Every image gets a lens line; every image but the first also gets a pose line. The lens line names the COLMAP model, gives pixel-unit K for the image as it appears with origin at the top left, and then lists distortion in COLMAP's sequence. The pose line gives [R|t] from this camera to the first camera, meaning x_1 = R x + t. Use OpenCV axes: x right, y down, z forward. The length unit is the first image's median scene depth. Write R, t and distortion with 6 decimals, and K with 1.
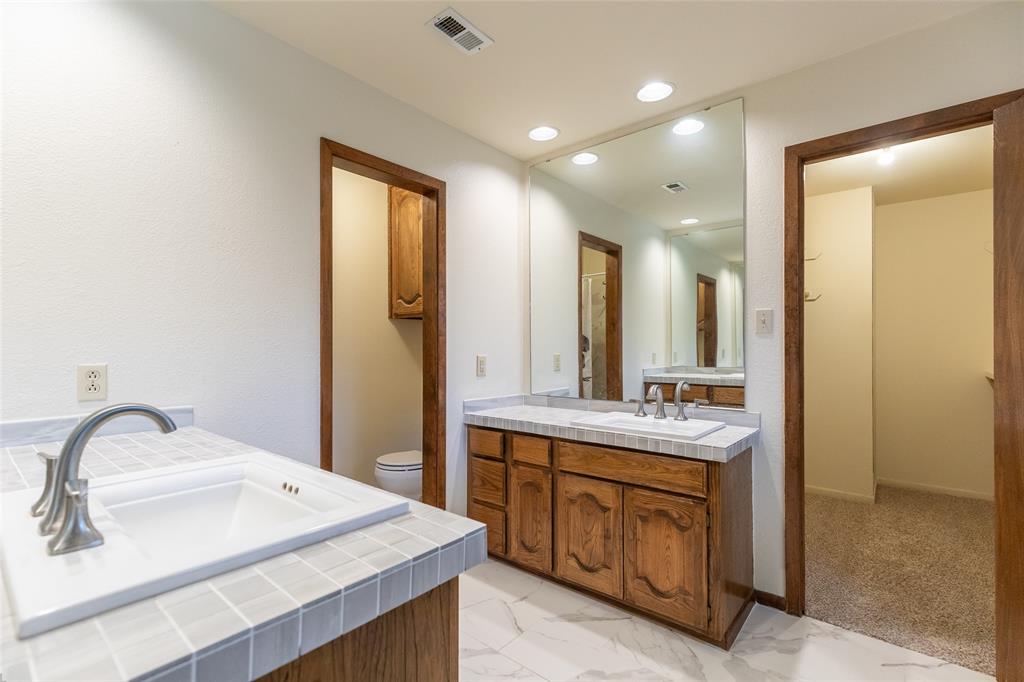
lens RADIAL K [[471.7, 0, 510.7], [0, 471.7, 343.8], [0, 0, 1]] dist [0.004314, -0.001345]
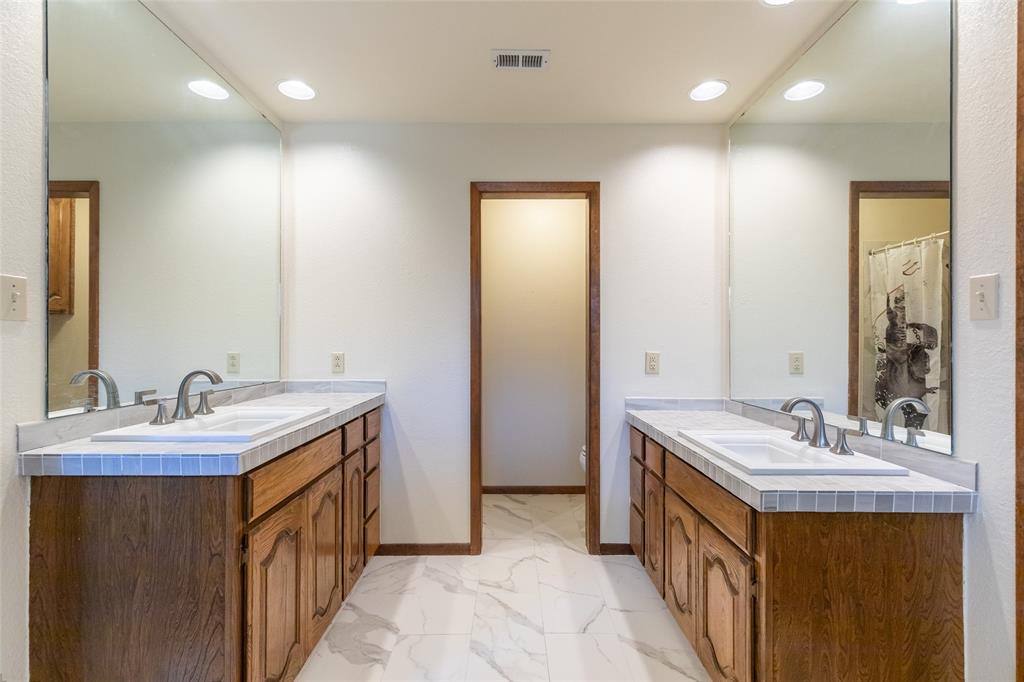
lens RADIAL K [[471.7, 0, 509.4], [0, 471.7, 341.7], [0, 0, 1]] dist [0.004314, -0.001345]
pose [[0.639415, -0.000576, -0.768862, 0.498415], [0.006153, 0.999972, 0.004368, -0.001850], [0.768837, -0.007524, 0.639400, 0.184941]]
